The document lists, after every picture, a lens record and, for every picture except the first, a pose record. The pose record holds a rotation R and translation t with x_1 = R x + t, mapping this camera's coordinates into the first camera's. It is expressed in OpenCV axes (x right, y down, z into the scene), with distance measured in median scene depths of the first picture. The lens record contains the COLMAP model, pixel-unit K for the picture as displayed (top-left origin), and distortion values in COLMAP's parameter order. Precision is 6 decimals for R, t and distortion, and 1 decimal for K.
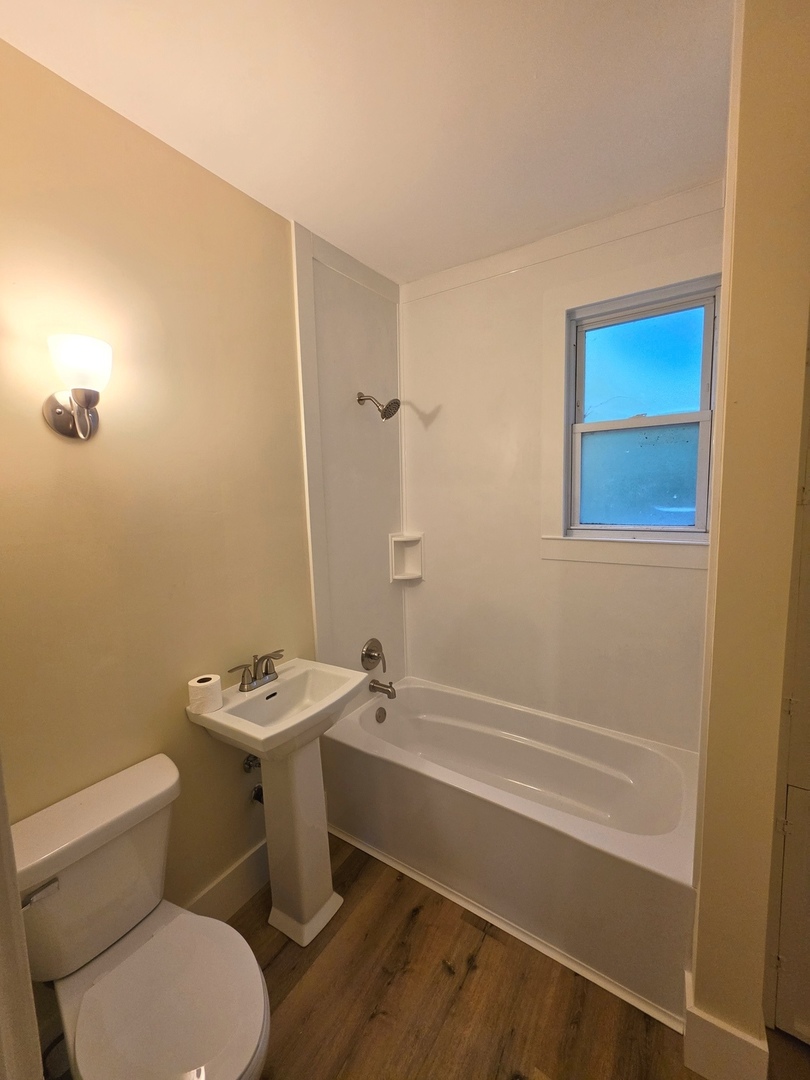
lens RADIAL K [[434.5, 0, 406.2], [0, 434.5, 543.2], [0, 0, 1]] dist [-0.002753, 0.000884]
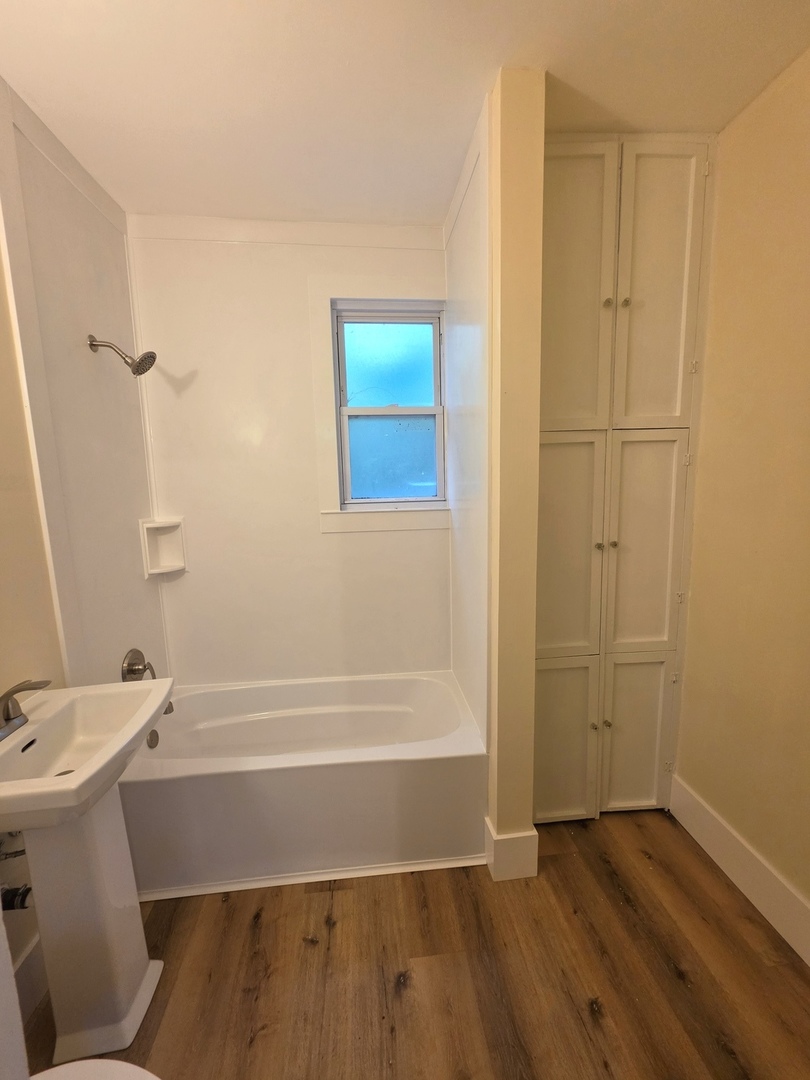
lens RADIAL K [[434.5, 0, 408.6], [0, 434.5, 546.1], [0, 0, 1]] dist [-0.002753, 0.000884]
pose [[0.767995, -0.088311, 0.634338, -0.219352], [0.081036, 0.995887, 0.040535, 0.046460], [-0.635308, 0.020273, 0.771992, 0.059565]]
